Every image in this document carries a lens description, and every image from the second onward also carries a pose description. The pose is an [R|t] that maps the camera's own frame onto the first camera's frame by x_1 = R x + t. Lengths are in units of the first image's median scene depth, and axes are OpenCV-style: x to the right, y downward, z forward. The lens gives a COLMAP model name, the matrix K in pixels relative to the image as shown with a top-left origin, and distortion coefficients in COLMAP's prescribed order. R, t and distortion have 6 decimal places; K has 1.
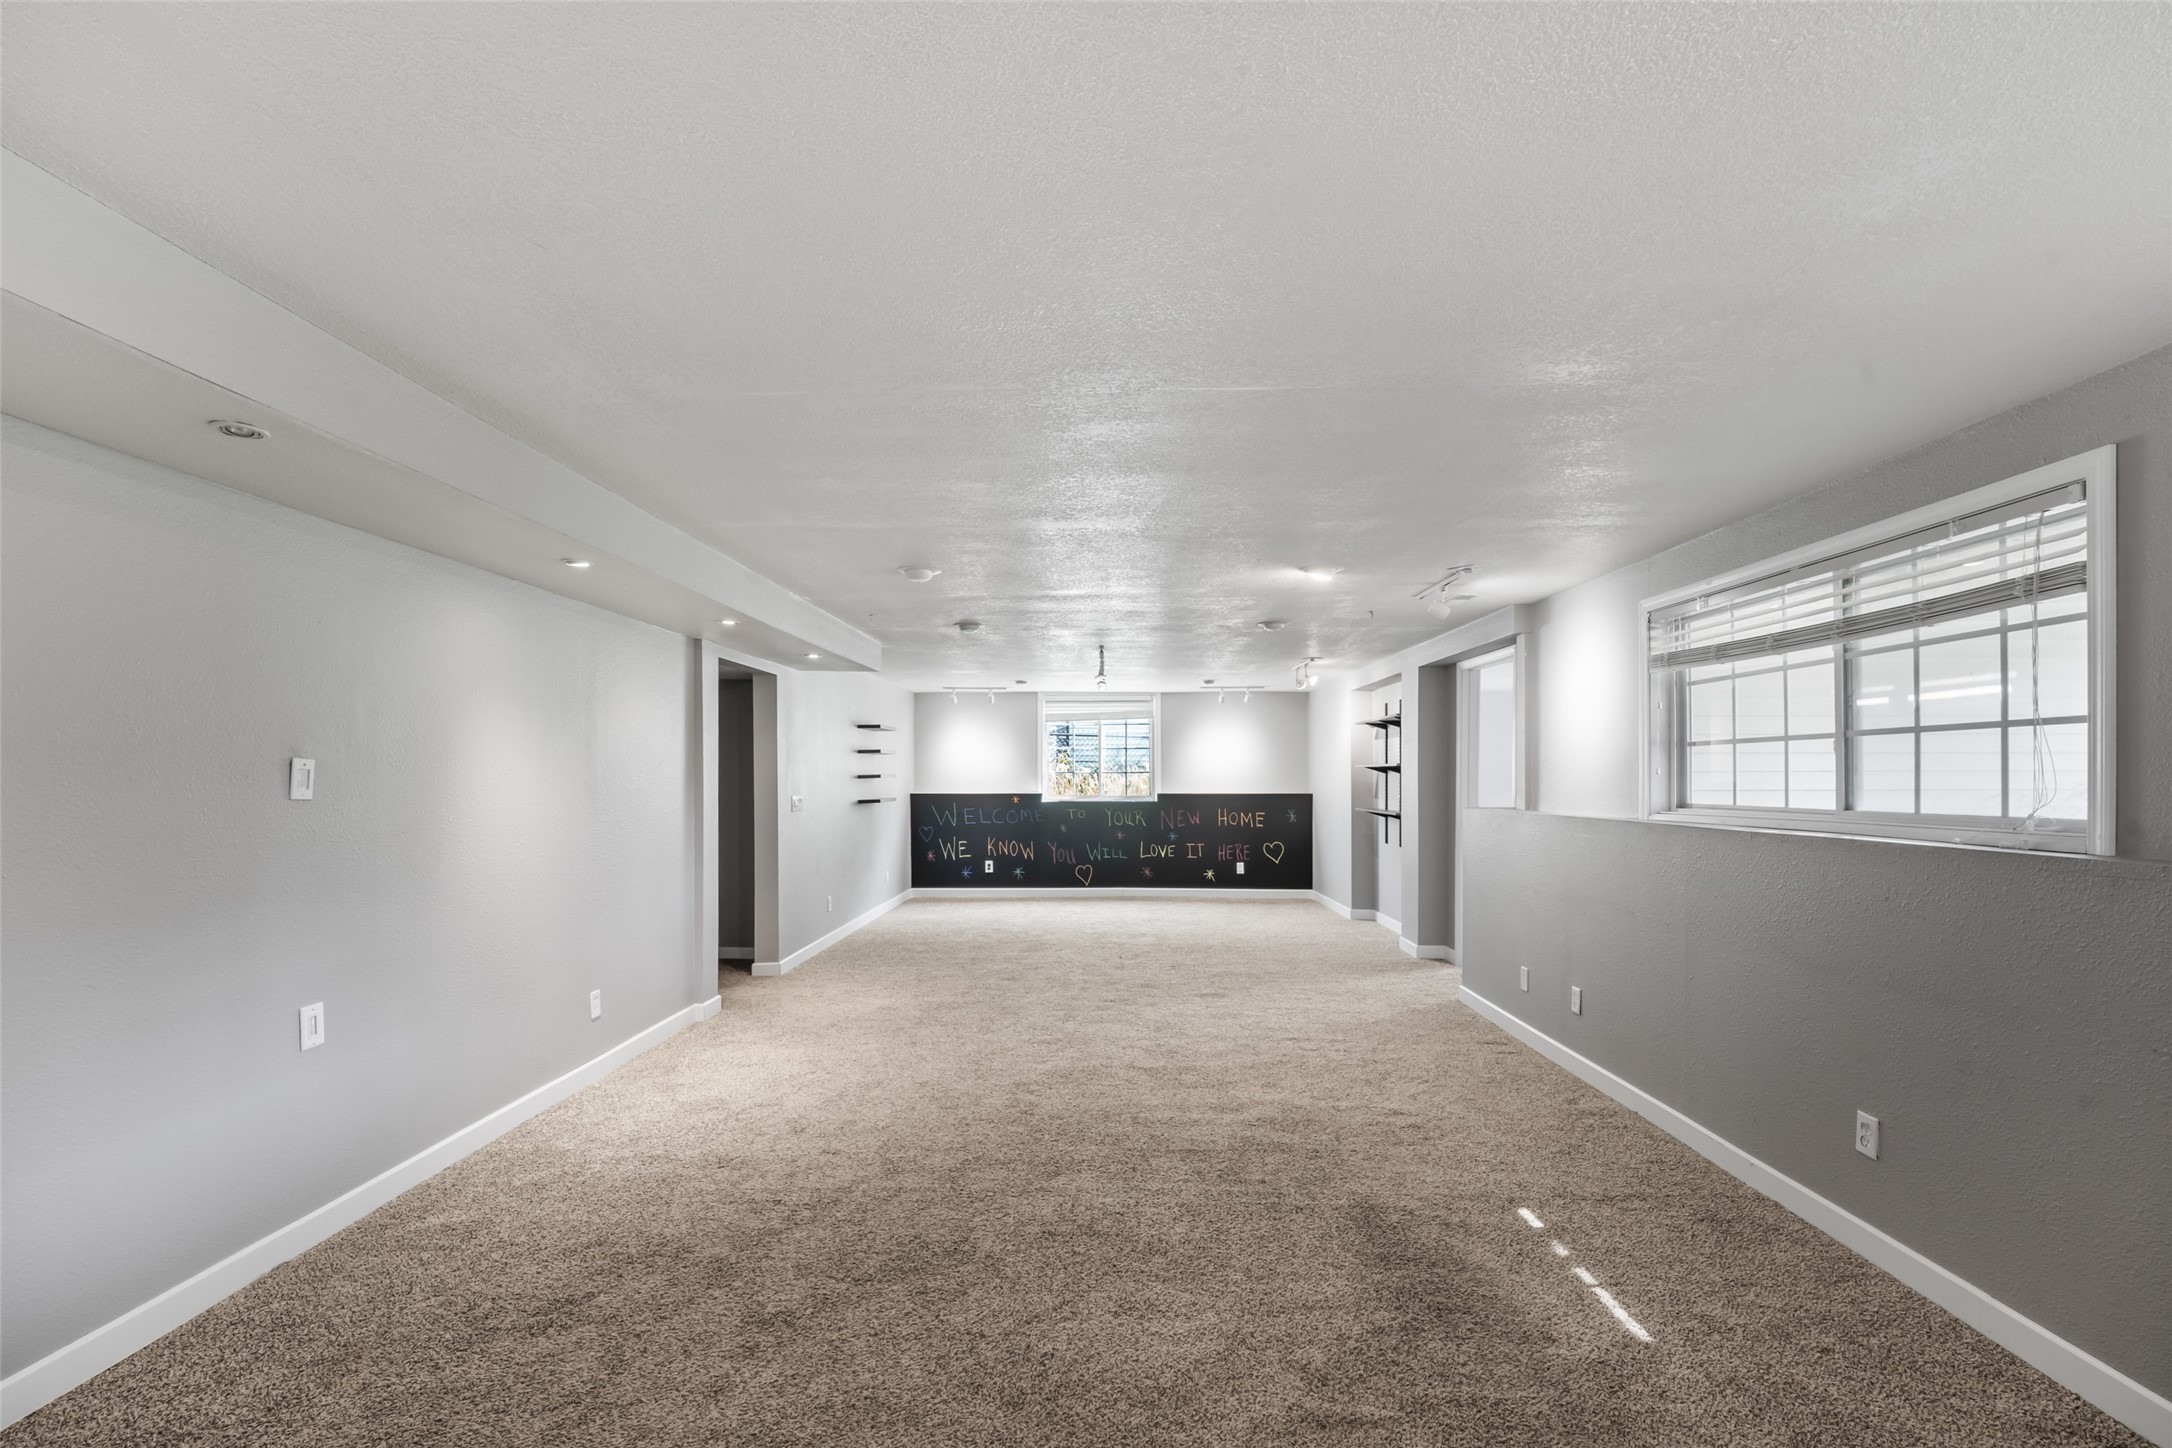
lens RADIAL K [[926.2, 0, 1082.2], [0, 926.2, 744.2], [0, 0, 1]] dist [0.008080, -0.006356]
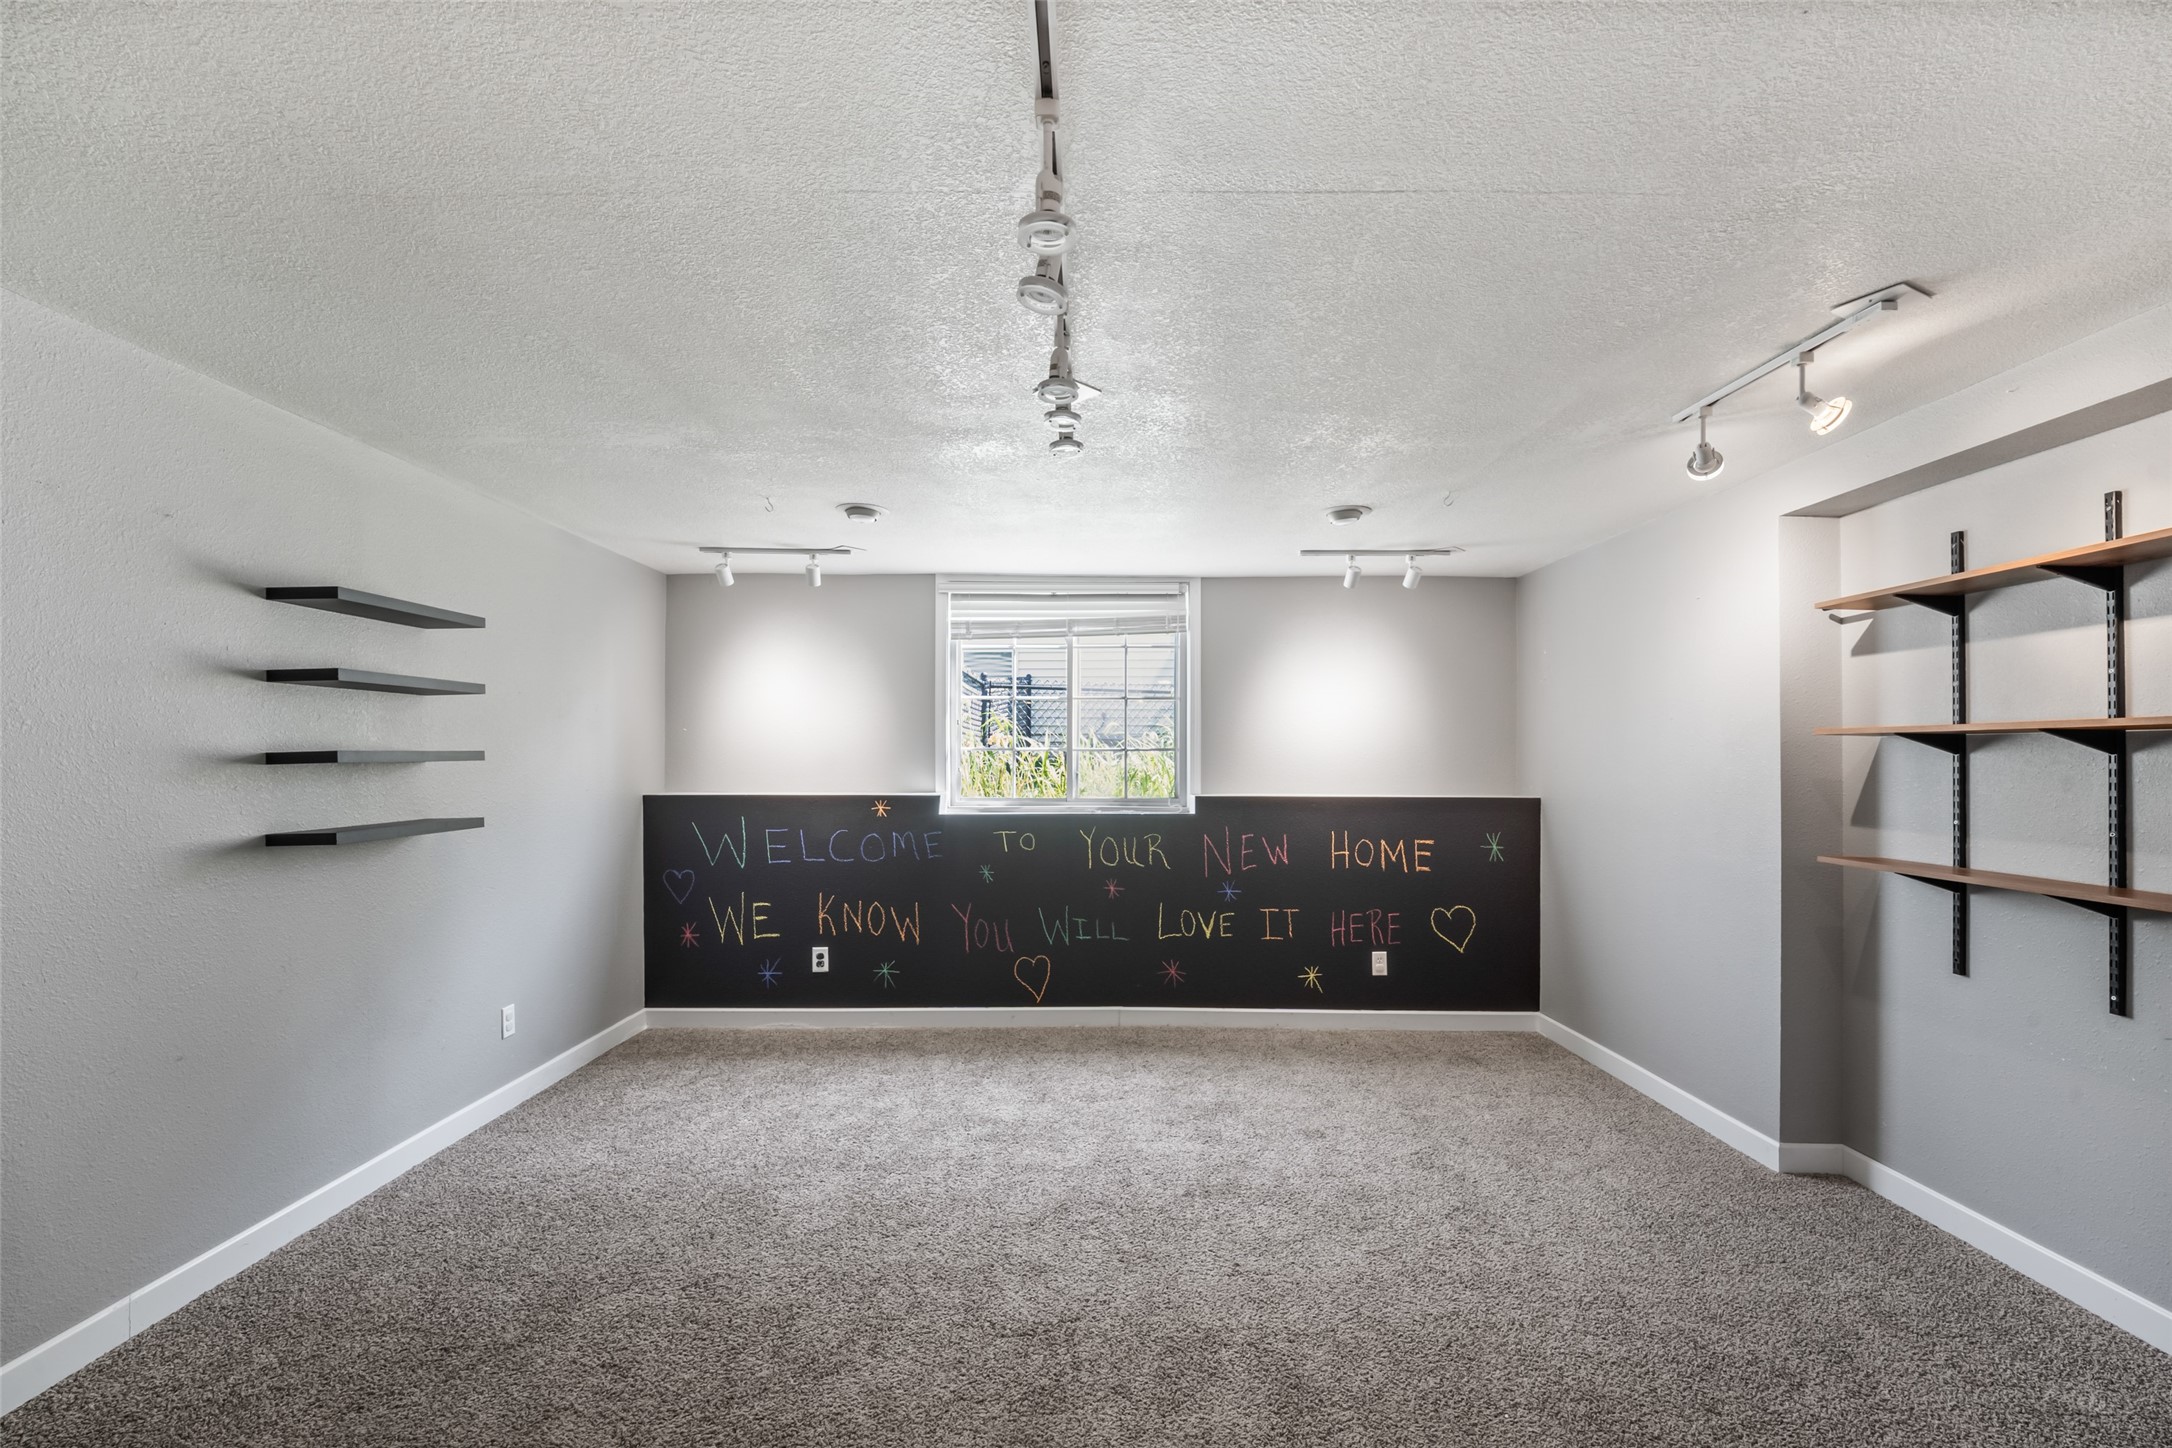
lens RADIAL K [[926.2, 0, 1088.4], [0, 926.2, 723.3], [0, 0, 1]] dist [0.008080, -0.006356]
pose [[0.999997, 0.001930, 0.001426, 0.028464], [-0.001923, 0.999987, -0.004794, 0.019744], [-0.001435, 0.004791, 0.999987, 0.549035]]
